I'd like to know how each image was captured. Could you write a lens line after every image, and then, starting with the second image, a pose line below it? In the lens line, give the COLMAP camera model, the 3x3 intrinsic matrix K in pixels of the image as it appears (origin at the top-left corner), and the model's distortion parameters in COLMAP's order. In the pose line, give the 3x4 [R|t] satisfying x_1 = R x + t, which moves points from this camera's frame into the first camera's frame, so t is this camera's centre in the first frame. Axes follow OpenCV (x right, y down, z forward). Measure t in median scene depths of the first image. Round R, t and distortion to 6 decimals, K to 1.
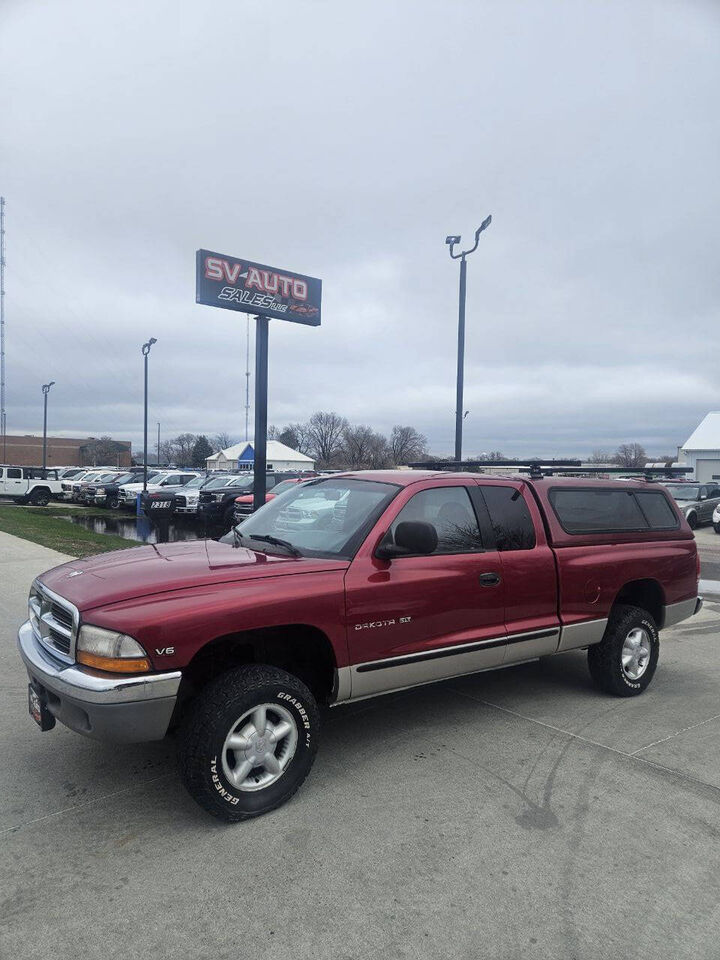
lens RADIAL K [[658.1, 0, 360.0], [0, 658.1, 480.0], [0, 0, 1]] dist [-0.000125, 0.000120]
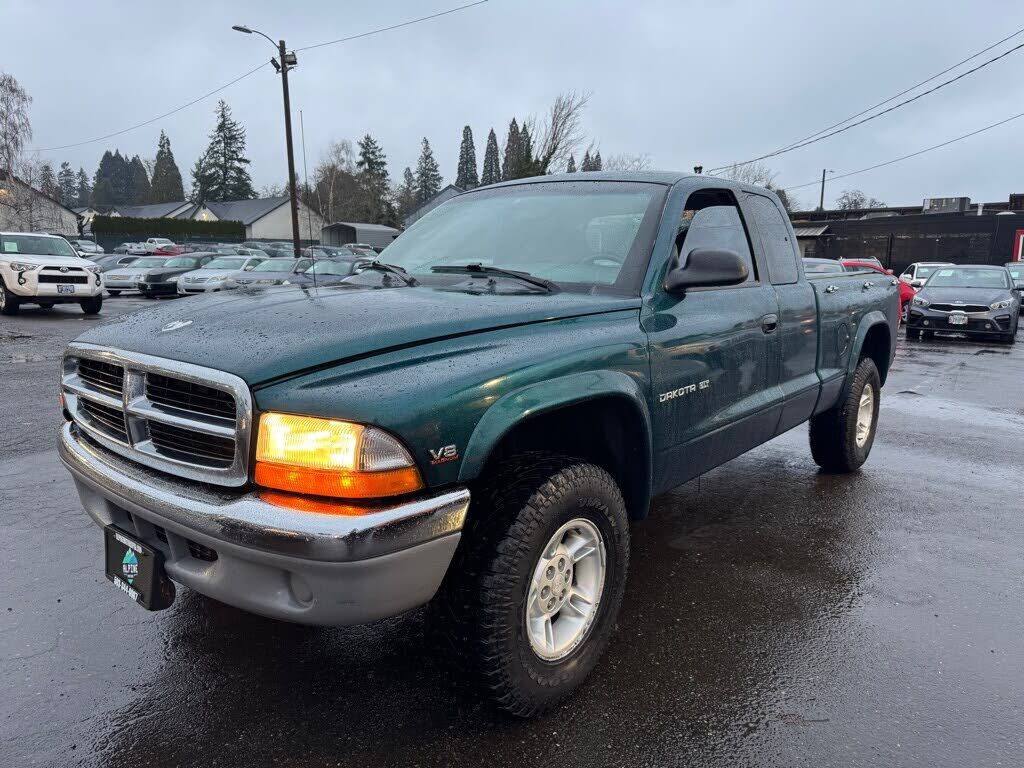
lens RADIAL K [[702.0, 0, 512.0], [0, 702.0, 384.0], [0, 0, 1]] dist [-0.000125, 0.000120]
pose [[0.971011, -0.046795, 0.234411, -0.367494], [0.004831, 0.984293, 0.176479, 0.108655], [-0.238987, -0.170230, 0.955985, 0.463496]]
